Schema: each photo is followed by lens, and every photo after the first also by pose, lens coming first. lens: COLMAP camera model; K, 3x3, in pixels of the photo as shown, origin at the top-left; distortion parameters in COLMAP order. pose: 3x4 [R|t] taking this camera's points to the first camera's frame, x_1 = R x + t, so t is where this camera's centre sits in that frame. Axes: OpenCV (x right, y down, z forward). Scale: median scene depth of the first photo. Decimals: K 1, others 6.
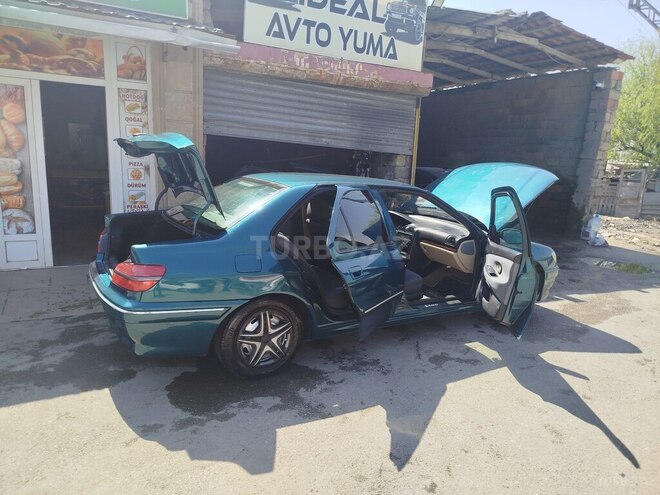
lens RADIAL K [[458.1, 0, 331.0], [0, 458.1, 248.8], [0, 0, 1]] dist [0.044107, -0.040255]
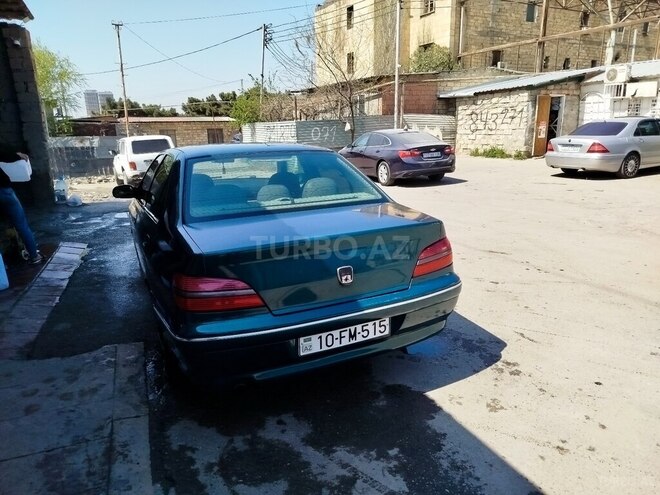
lens RADIAL K [[458.1, 0, 326.6], [0, 458.1, 250.9], [0, 0, 1]] dist [0.044107, -0.040255]
pose [[0.120167, -0.318702, 0.940207, -0.640215], [0.241215, 0.928062, 0.283755, -0.127402], [-0.963003, 0.192694, 0.188398, 0.501171]]
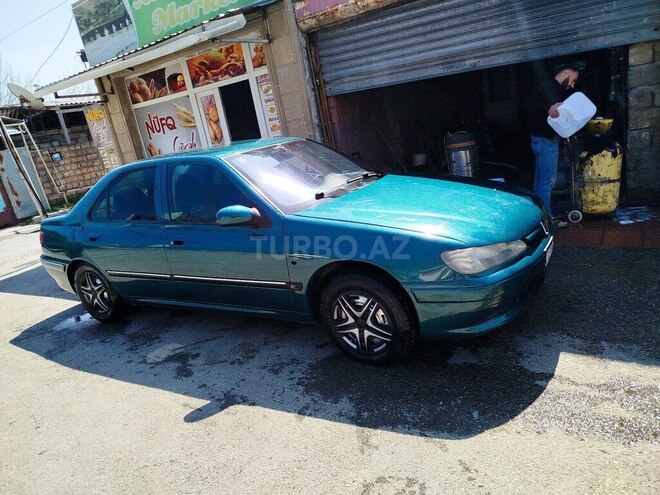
lens RADIAL K [[458.1, 0, 334.7], [0, 458.1, 248.1], [0, 0, 1]] dist [0.044107, -0.040255]
pose [[0.454535, 0.112509, -0.883595, 0.709133], [0.010630, 0.991235, 0.131683, -0.051248], [0.890666, -0.069247, 0.449355, 0.556570]]
